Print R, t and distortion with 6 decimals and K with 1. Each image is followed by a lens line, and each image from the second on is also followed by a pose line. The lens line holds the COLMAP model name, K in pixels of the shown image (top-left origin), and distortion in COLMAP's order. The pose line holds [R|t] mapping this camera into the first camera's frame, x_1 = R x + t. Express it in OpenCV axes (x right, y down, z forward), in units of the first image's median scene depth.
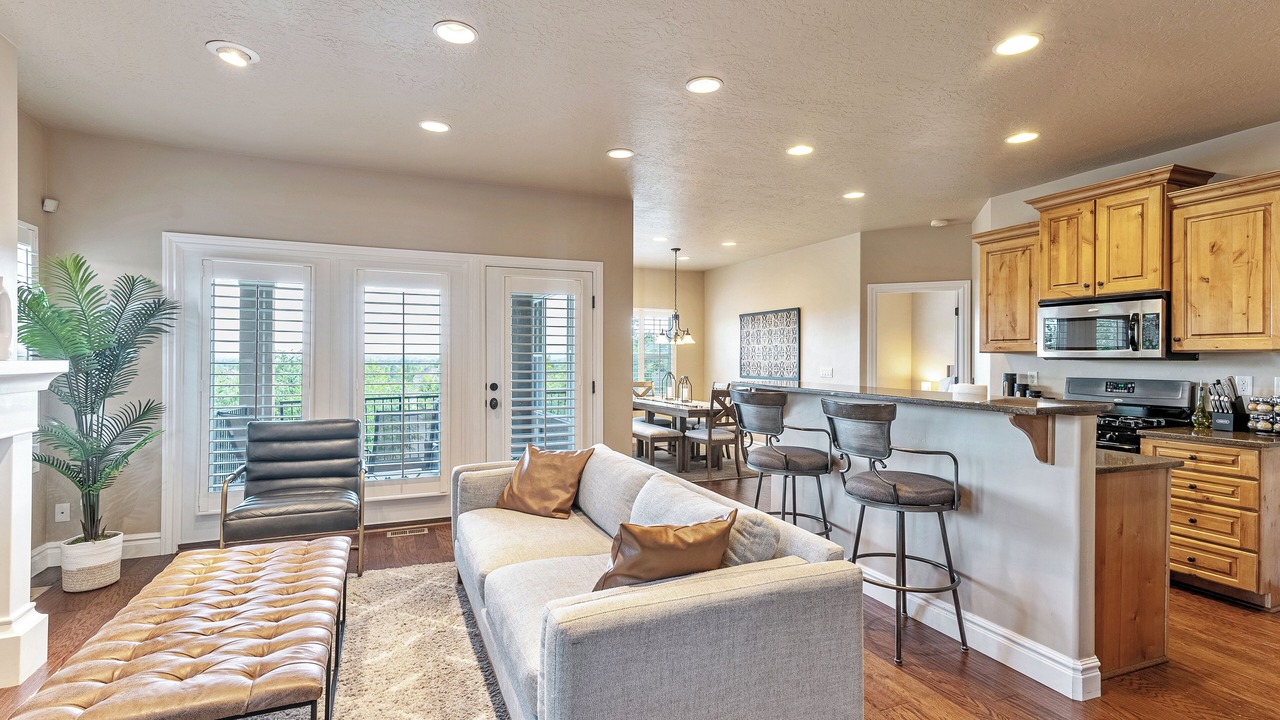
lens RADIAL K [[586.5, 0, 639.3], [0, 586.5, 358.2], [0, 0, 1]] dist [0.016002, 0.003271]
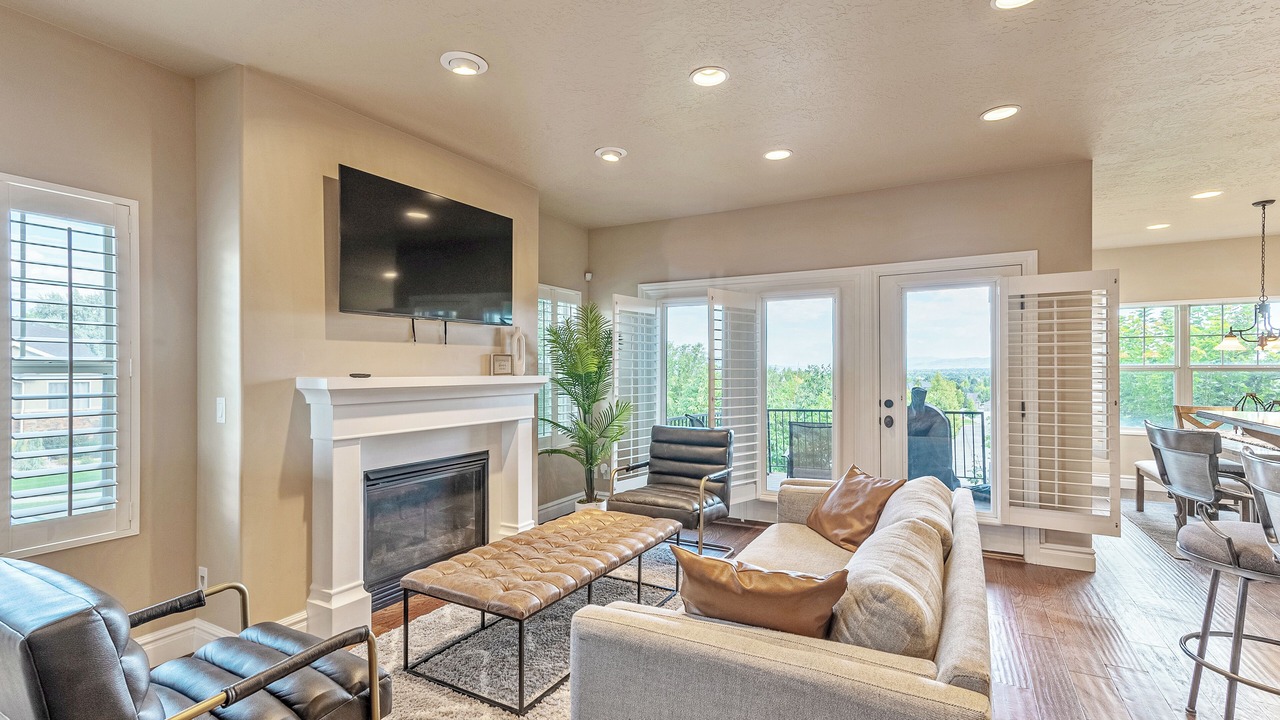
lens RADIAL K [[586.5, 0, 653.5], [0, 586.5, 364.5], [0, 0, 1]] dist [0.016002, 0.003271]
pose [[0.626908, -0.010358, -0.779025, 0.307909], [0.000884, 0.999920, -0.012583, -0.002577], [0.779093, 0.007200, 0.626867, 0.156666]]
